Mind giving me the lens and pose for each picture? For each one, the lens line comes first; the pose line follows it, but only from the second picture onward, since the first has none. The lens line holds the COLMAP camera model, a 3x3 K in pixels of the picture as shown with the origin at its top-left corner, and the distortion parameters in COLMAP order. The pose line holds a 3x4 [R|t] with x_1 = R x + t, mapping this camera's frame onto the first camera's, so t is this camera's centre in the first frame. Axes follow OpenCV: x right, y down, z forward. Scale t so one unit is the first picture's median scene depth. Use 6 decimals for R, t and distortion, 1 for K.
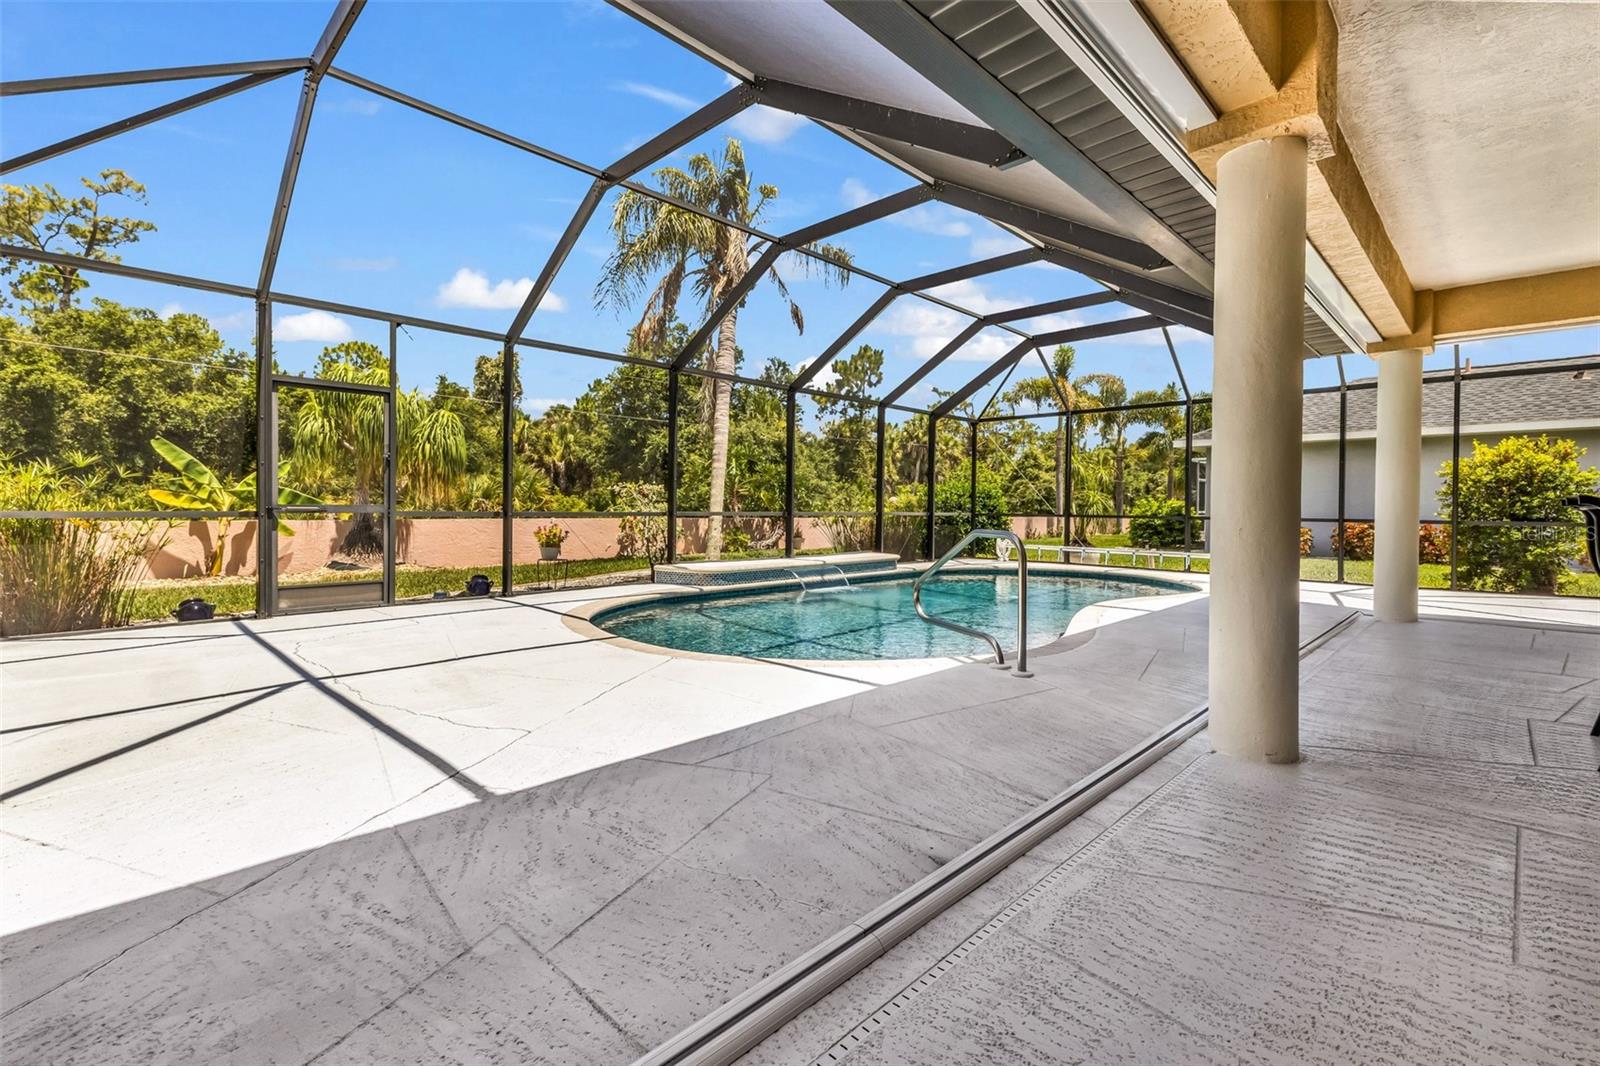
lens RADIAL K [[720.7, 0, 786.5], [0, 720.7, 511.1], [0, 0, 1]] dist [0.013700, -0.000892]
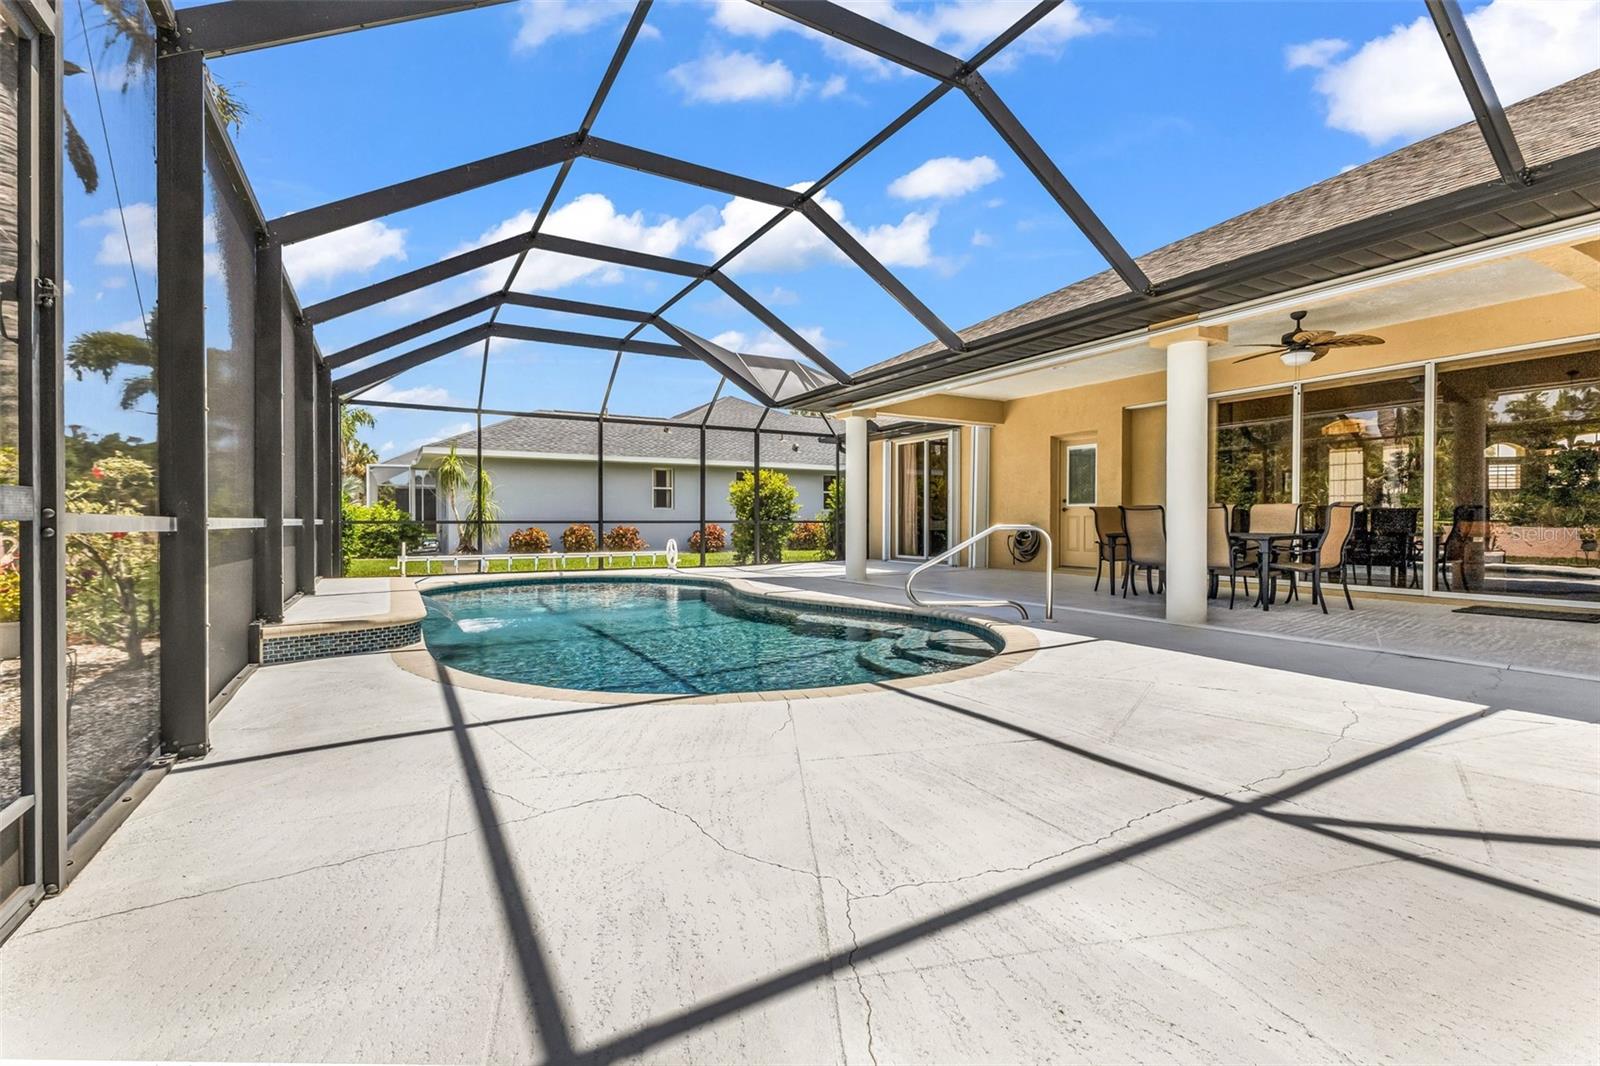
lens RADIAL K [[704.6, 0, 821.6], [0, 704.6, 523.8], [0, 0, 1]] dist [0.009087, -0.000069]
pose [[0.234476, -0.016495, 0.971982, -0.505108], [0.010493, 0.999841, 0.014436, -0.000873], [-0.972065, 0.006814, 0.234611, 0.460670]]
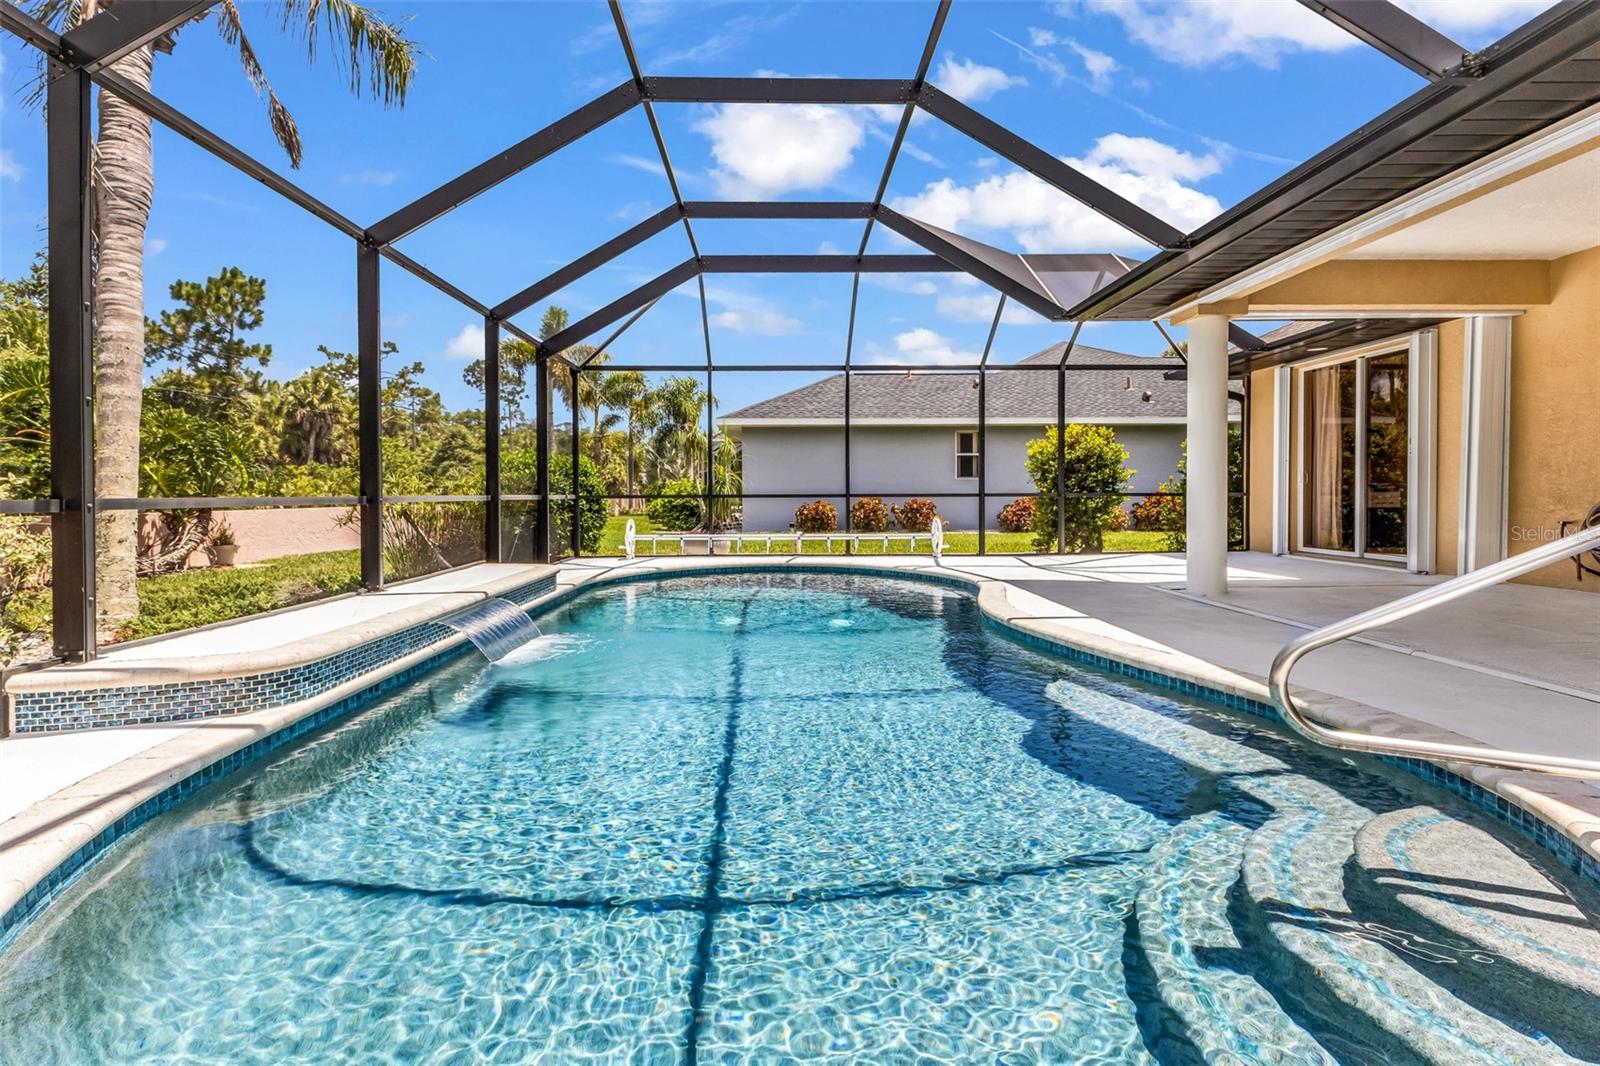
lens RADIAL K [[718.3, 0, 802.2], [0, 718.3, 499.9], [0, 0, 1]] dist [0.011089, 0.000110]
pose [[0.682273, -0.022693, 0.730745, -0.168353], [0.018829, 0.999732, 0.013467, 0.000607], [-0.730855, 0.004571, 0.682517, 0.485503]]
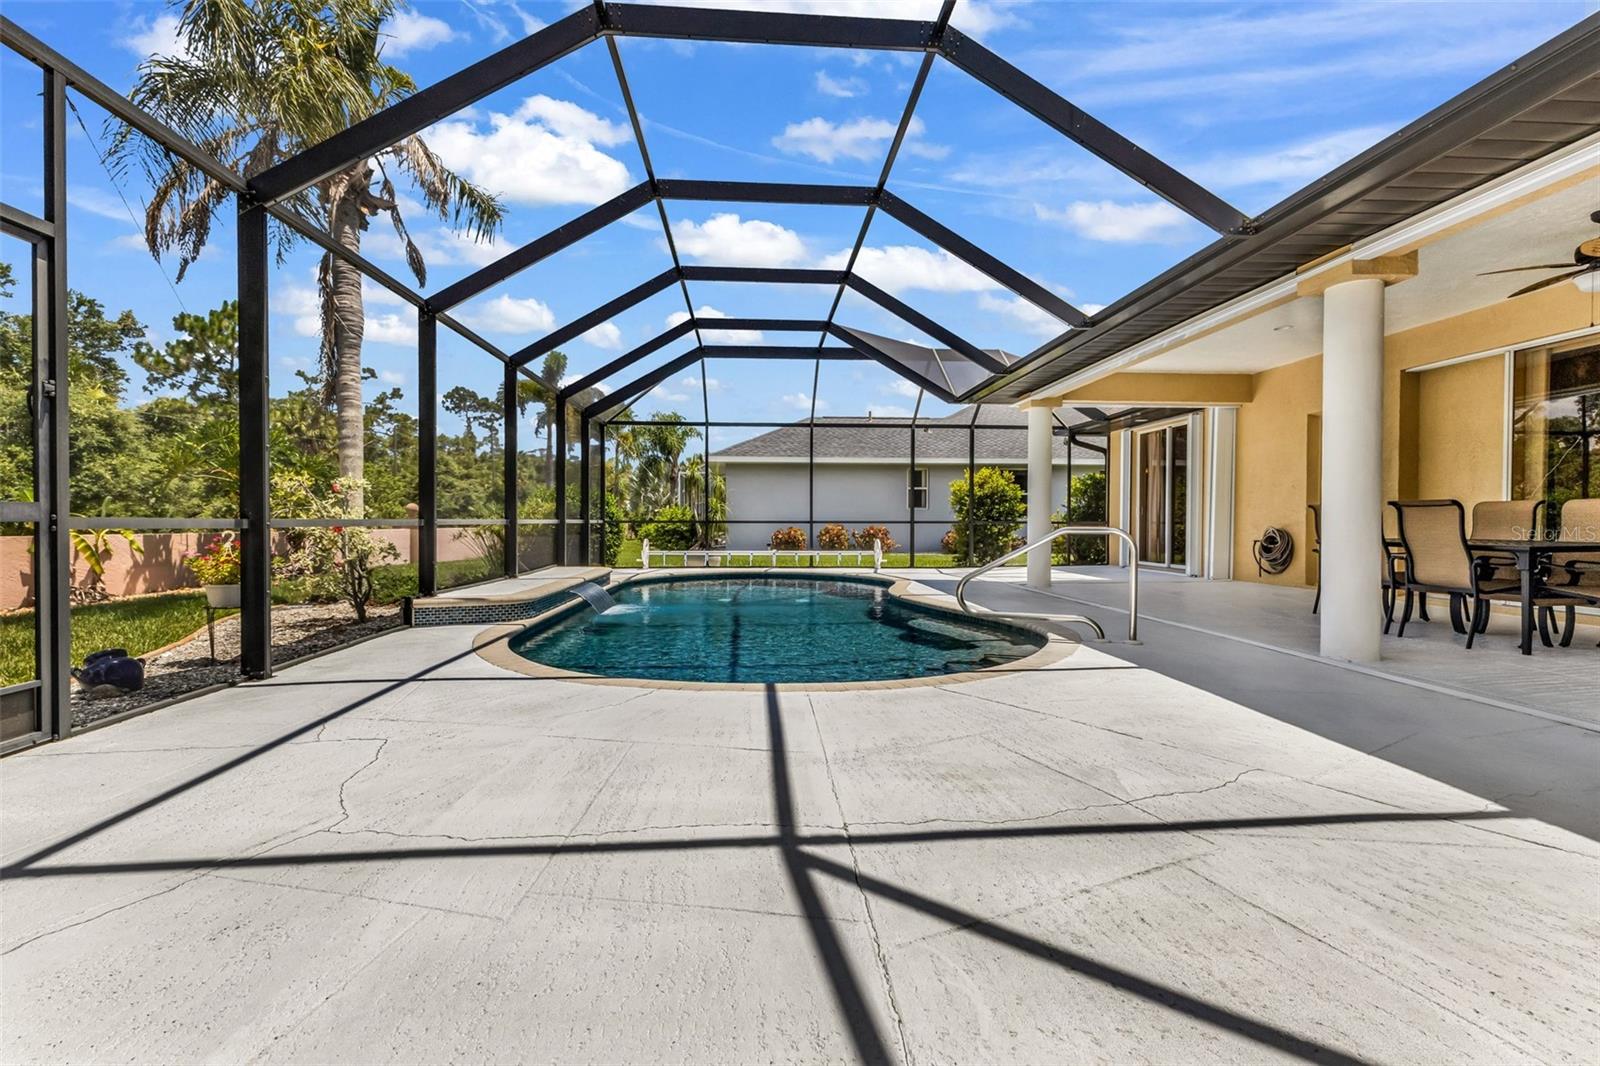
lens RADIAL K [[724.1, 0, 819.0], [0, 724.1, 528.4], [0, 0, 1]] dist [0.007095, -0.000241]
pose [[0.639876, -0.019213, 0.768238, -0.413667], [0.011636, 0.999815, 0.015312, 0.000987], [-0.768390, -0.000858, 0.639982, 0.253637]]
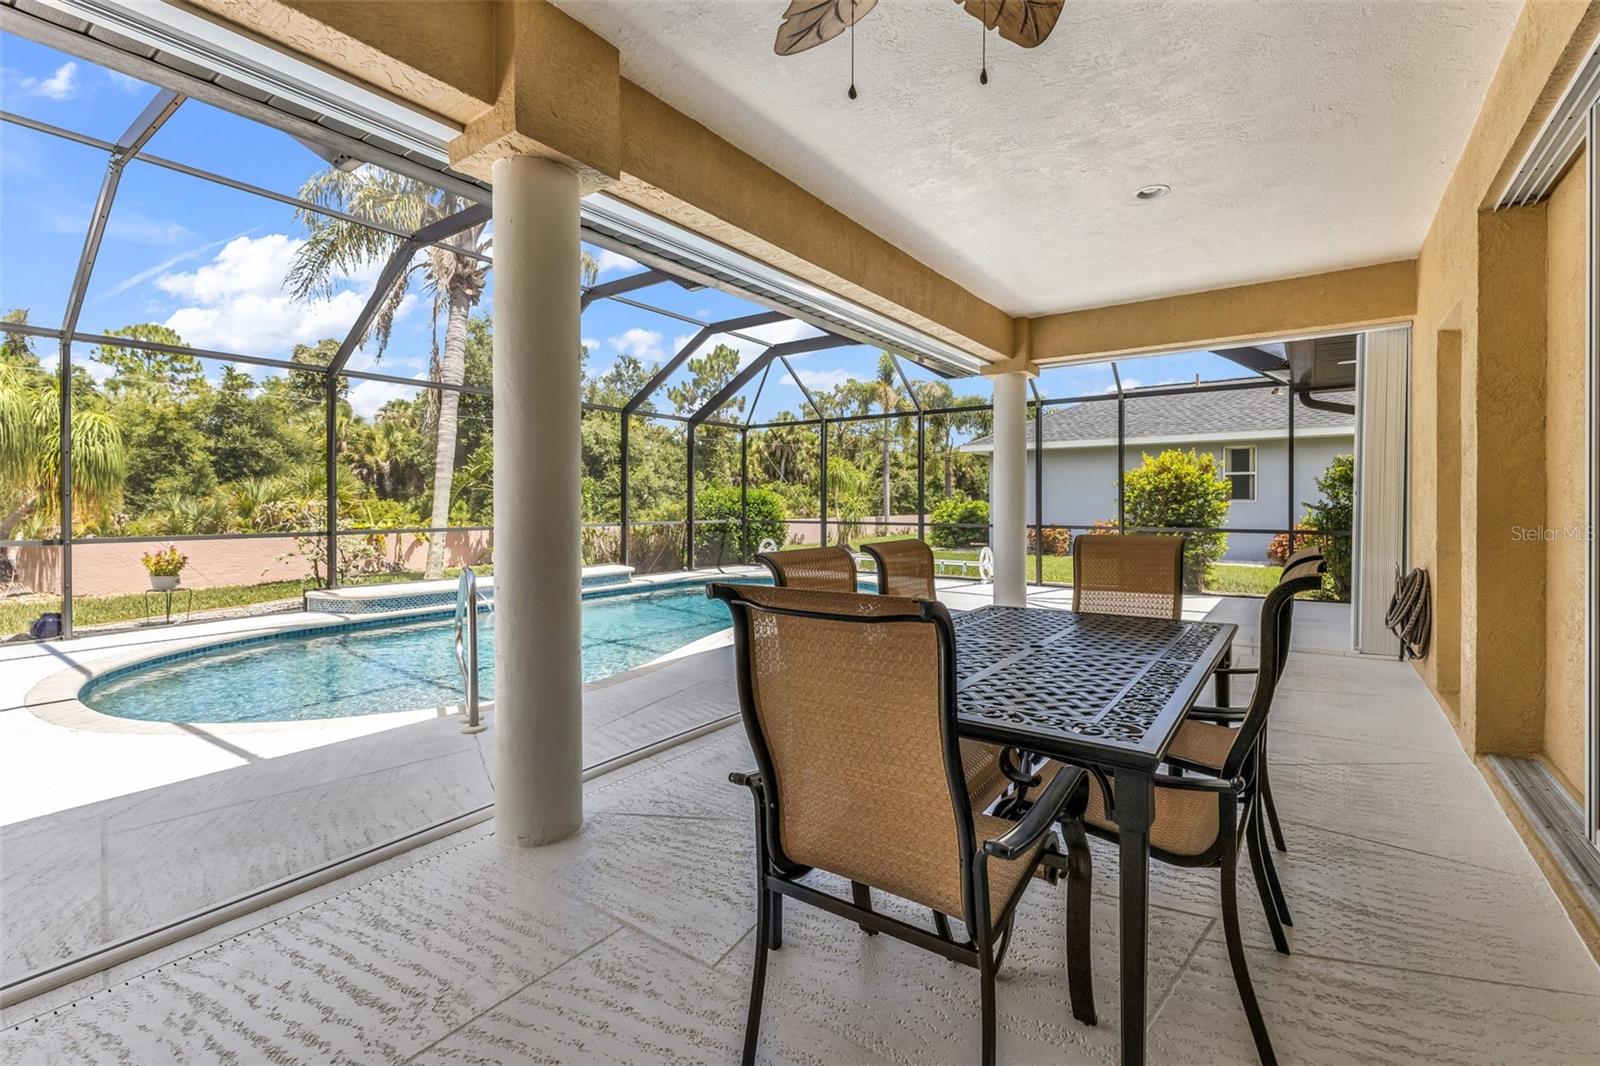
lens RADIAL K [[718.3, 0, 802.2], [0, 718.3, 499.9], [0, 0, 1]] dist [0.011089, 0.000110]
pose [[0.985990, -0.009962, 0.166504, 0.247470], [0.011733, 0.999885, -0.009657, -0.020206], [-0.166389, 0.011475, 0.985993, 0.016139]]
